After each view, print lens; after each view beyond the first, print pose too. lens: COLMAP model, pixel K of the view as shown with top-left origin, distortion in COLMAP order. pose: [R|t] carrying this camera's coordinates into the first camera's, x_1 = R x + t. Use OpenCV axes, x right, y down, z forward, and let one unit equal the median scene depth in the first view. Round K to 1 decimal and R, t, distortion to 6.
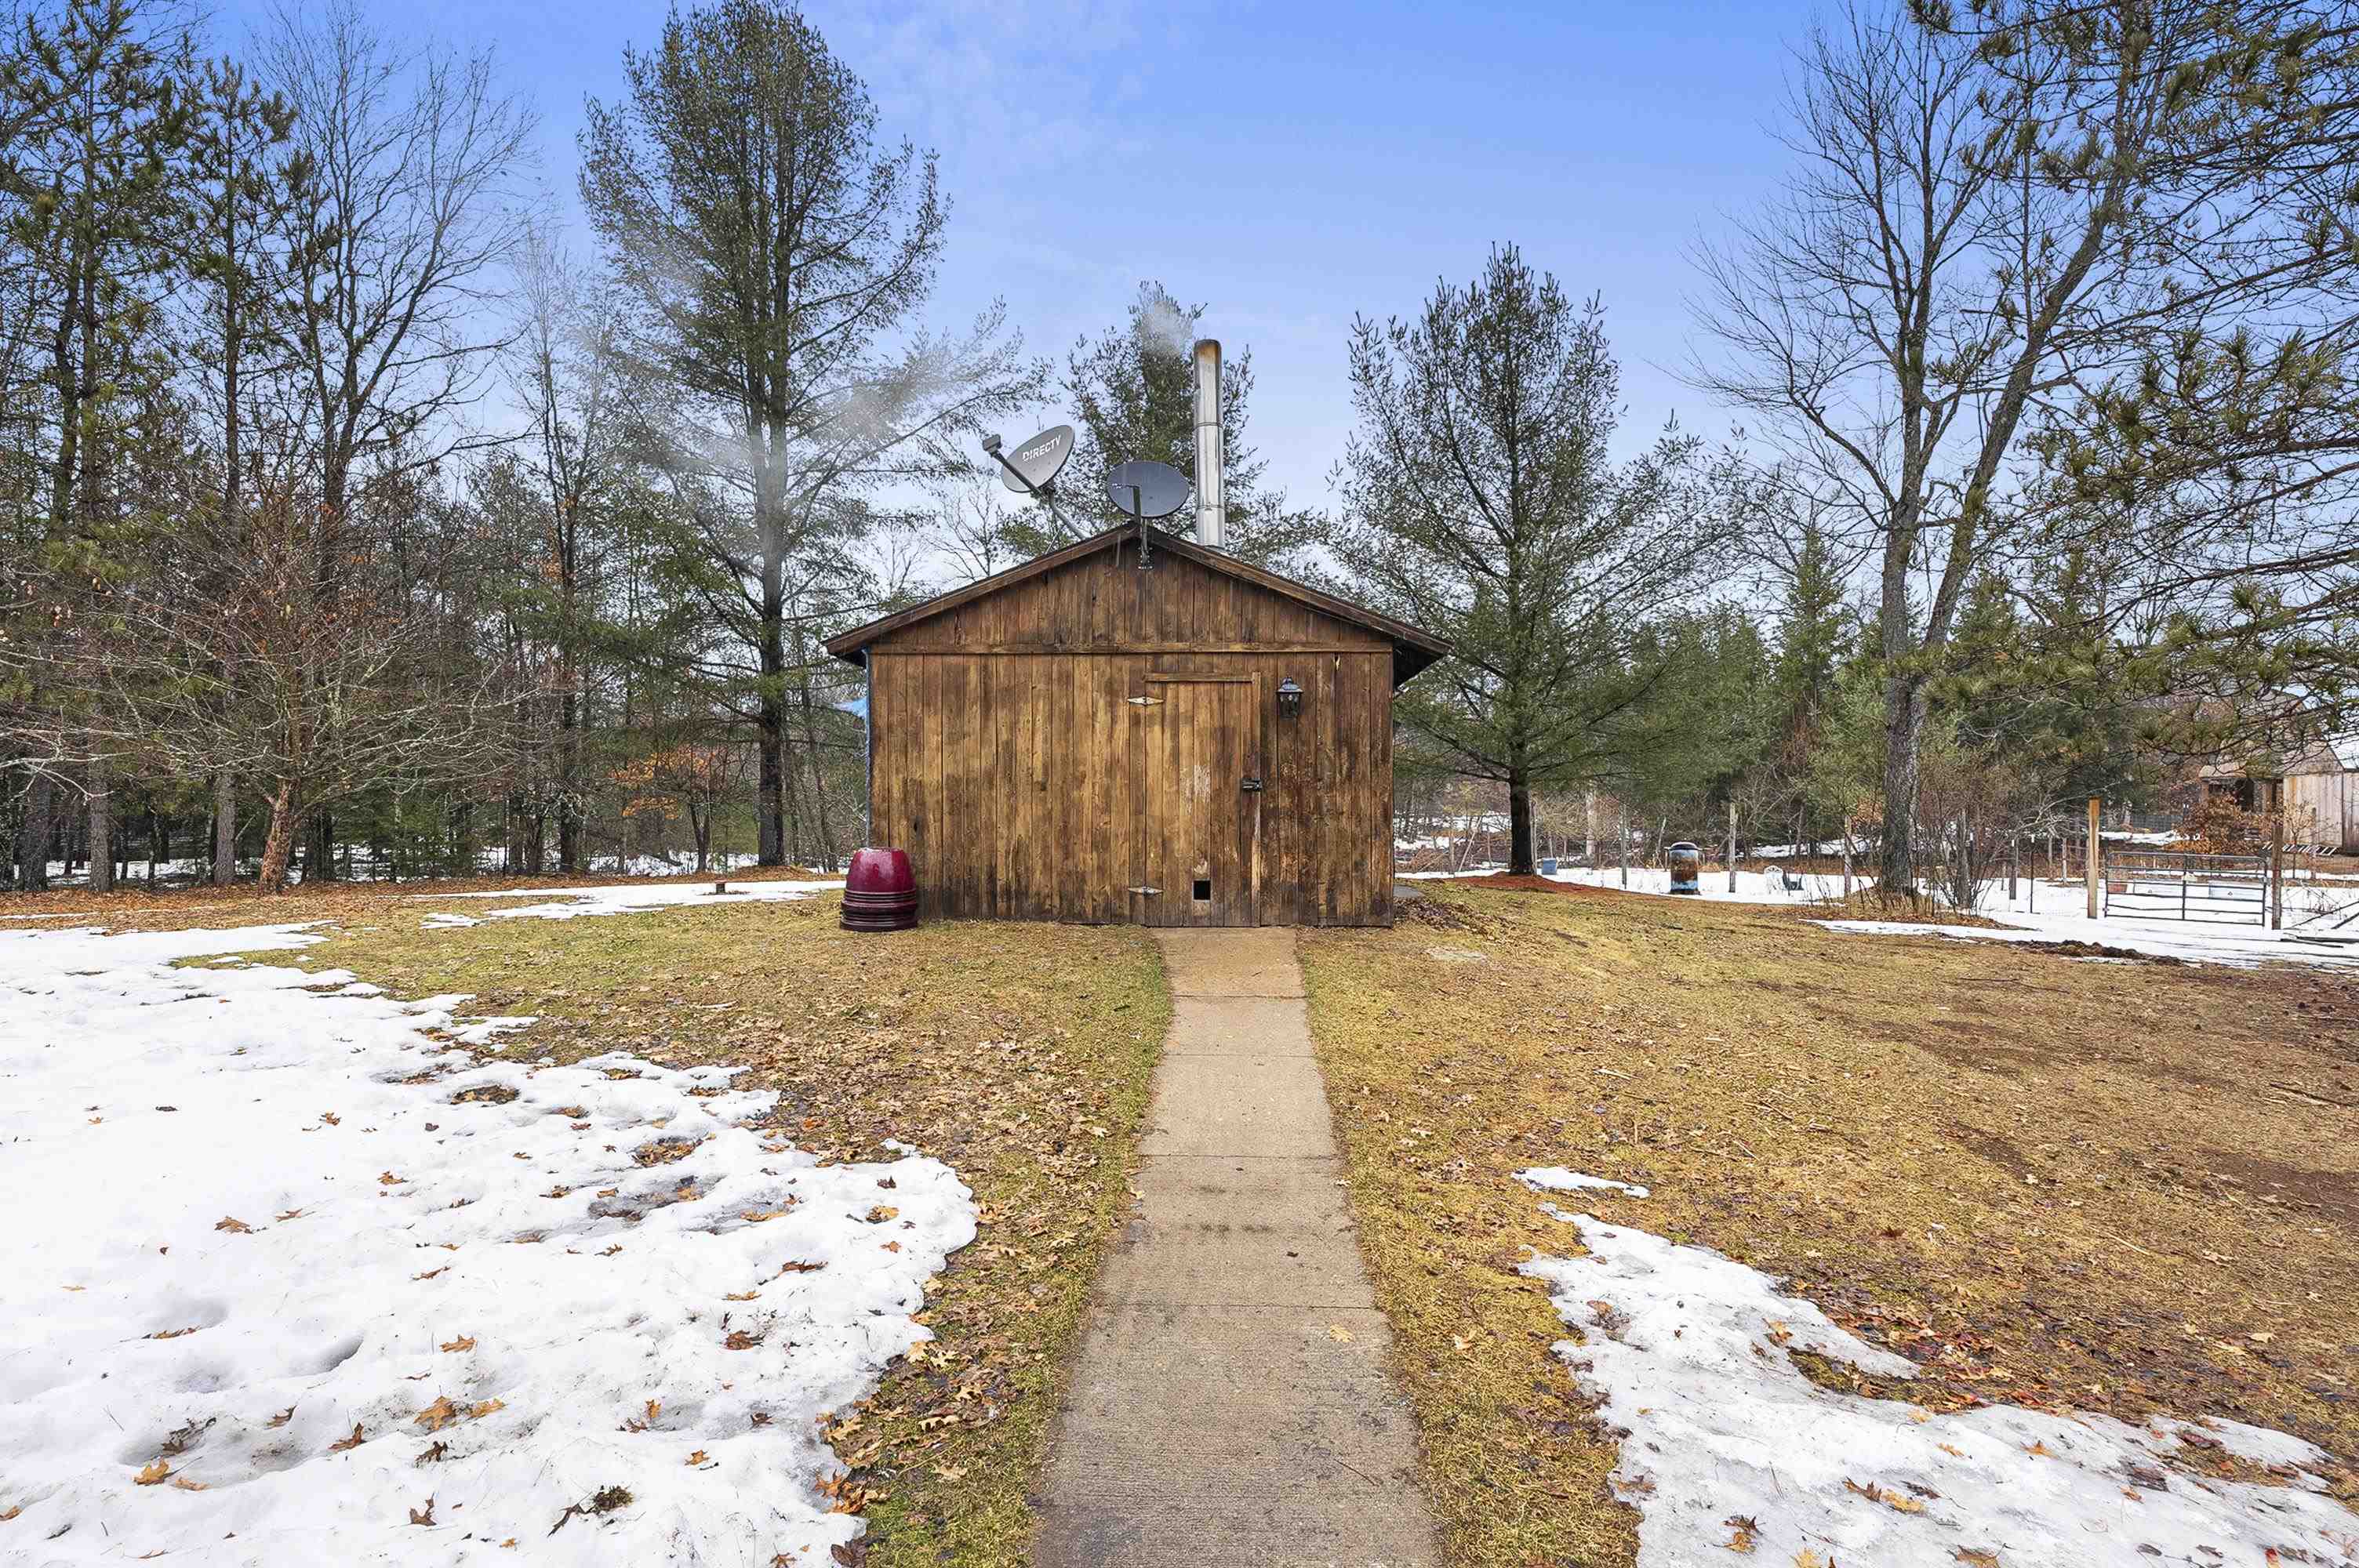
lens RADIAL K [[1072.5, 0, 1175.6], [0, 1072.5, 803.8], [0, 0, 1]] dist [-0.001453, -0.000022]
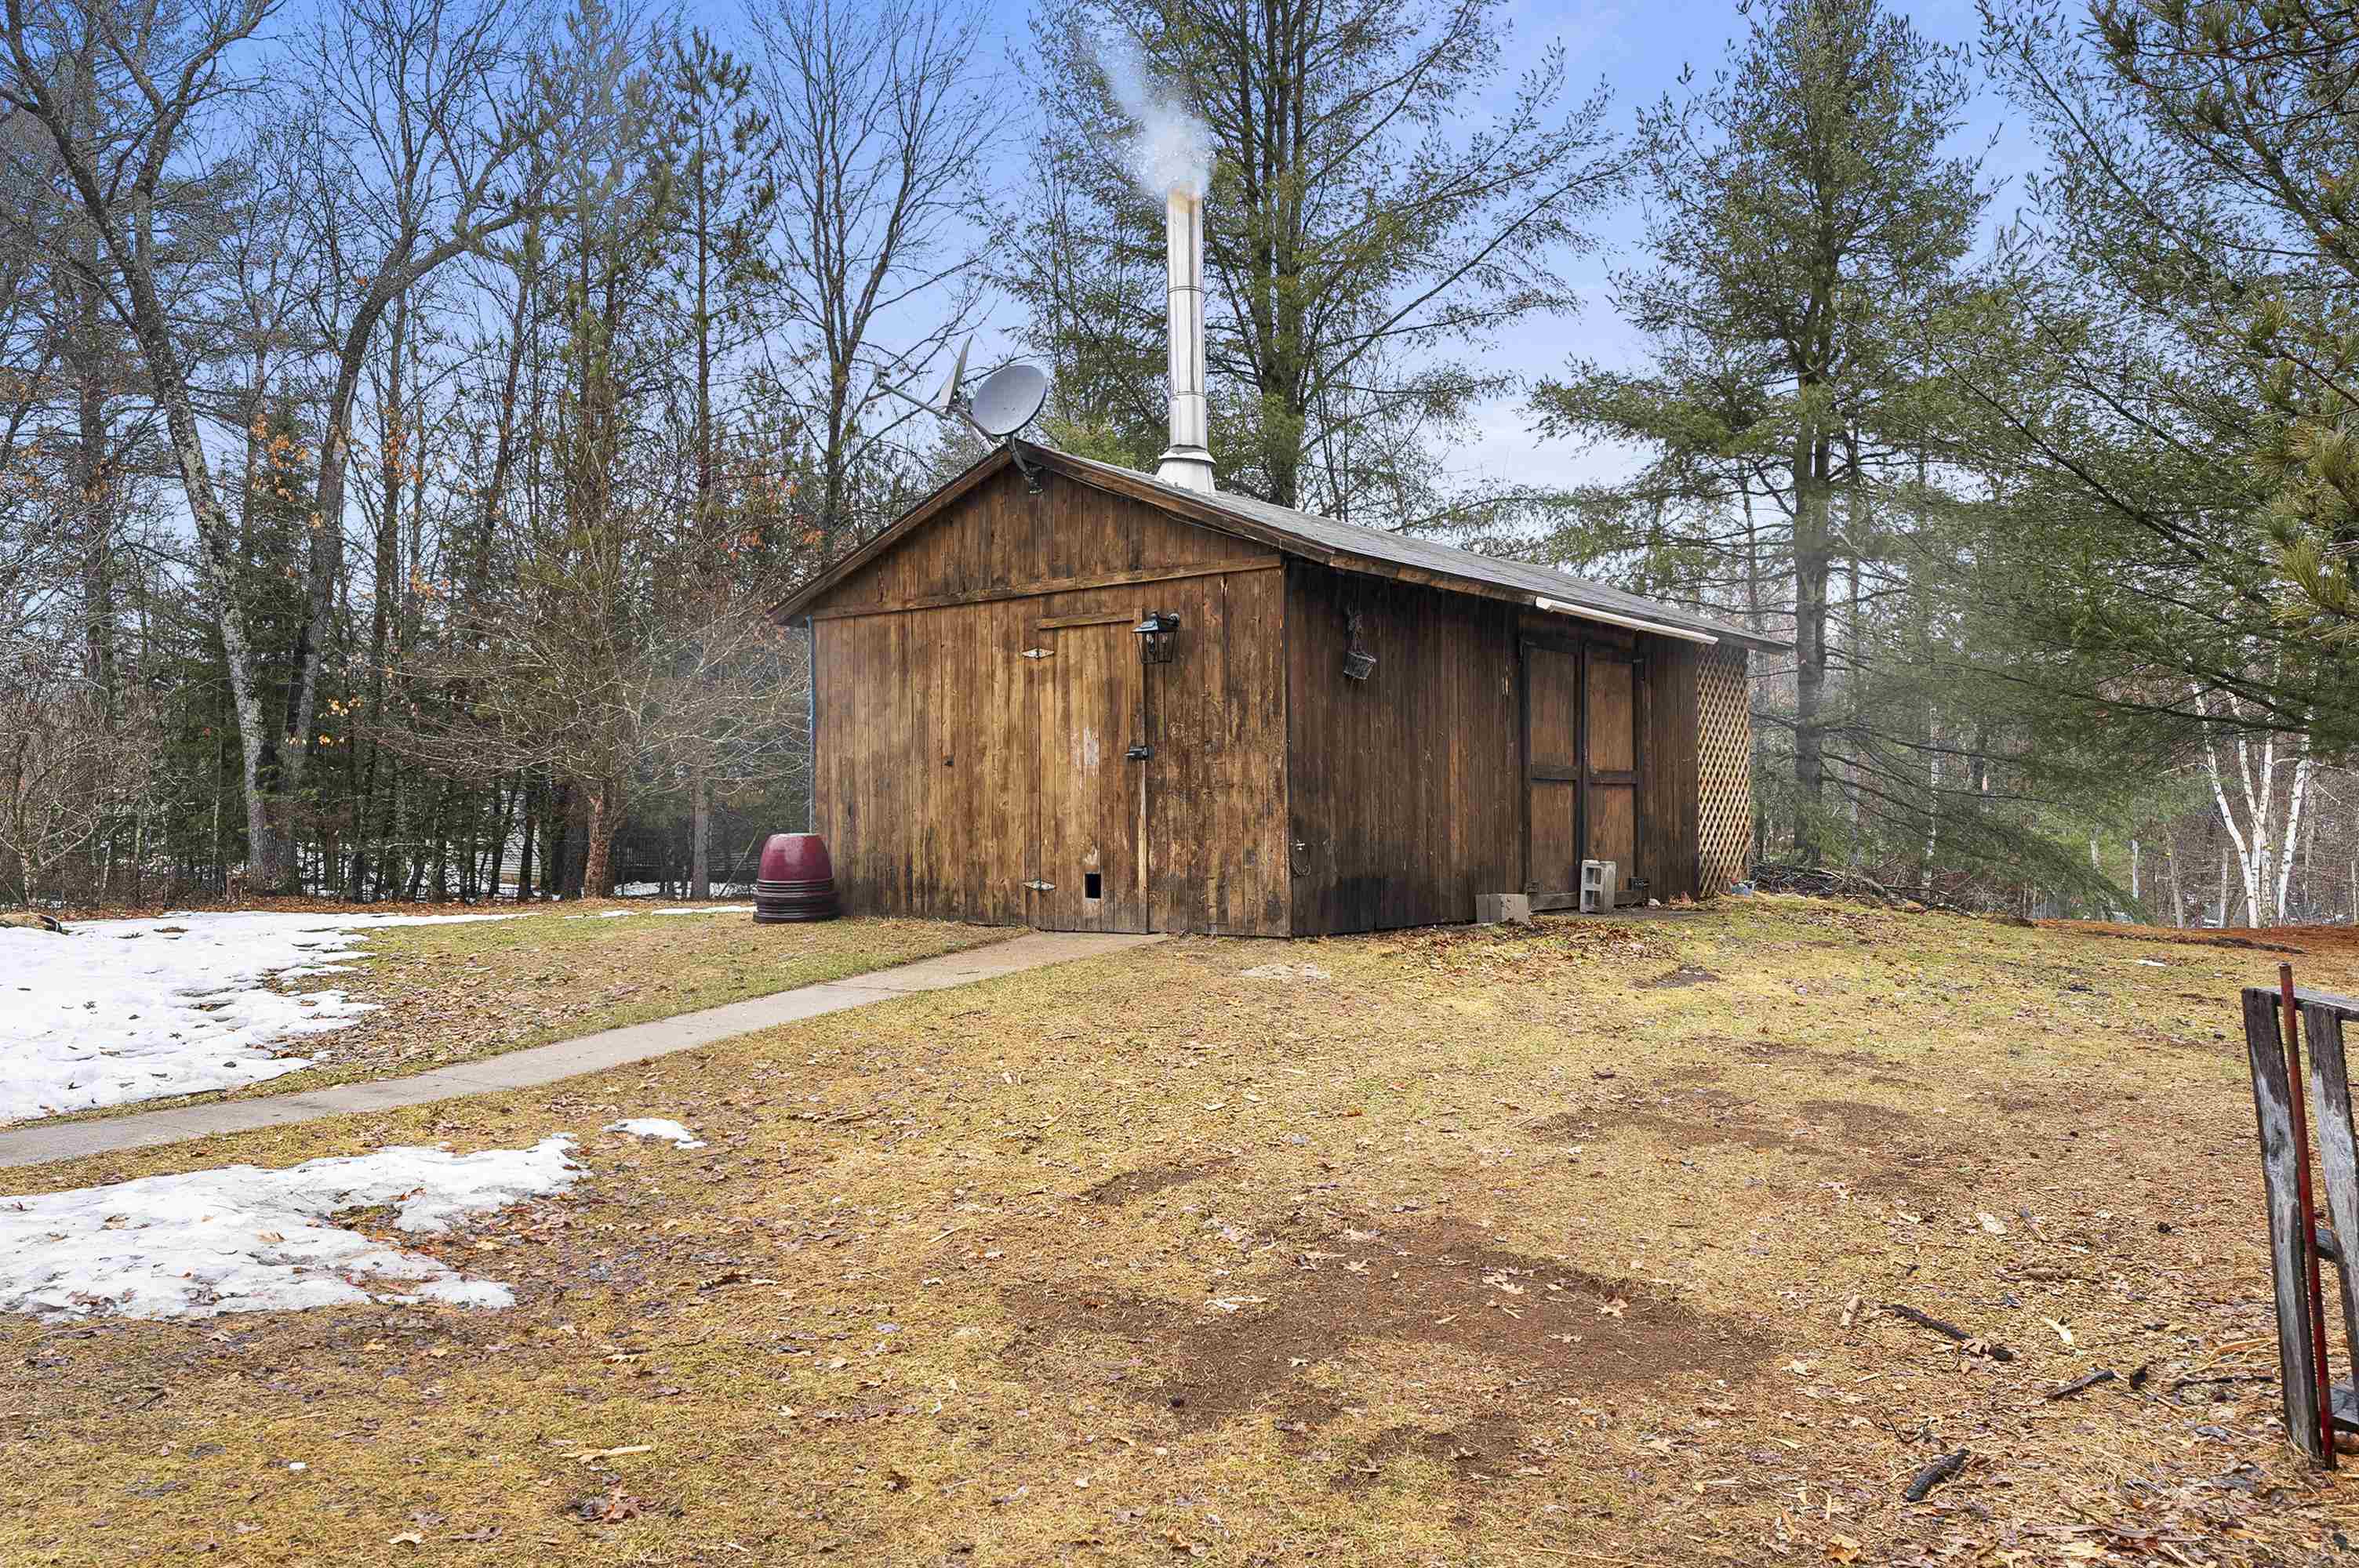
lens RADIAL K [[1779.8, 0, 1181.4], [0, 1779.8, 777.5], [0, 0, 1]] dist [-0.016798, -0.002338]
pose [[0.808889, -0.023093, -0.587507, 0.854613], [0.006619, 0.999523, -0.030174, 0.040391], [0.587923, 0.020519, 0.808656, -0.030795]]
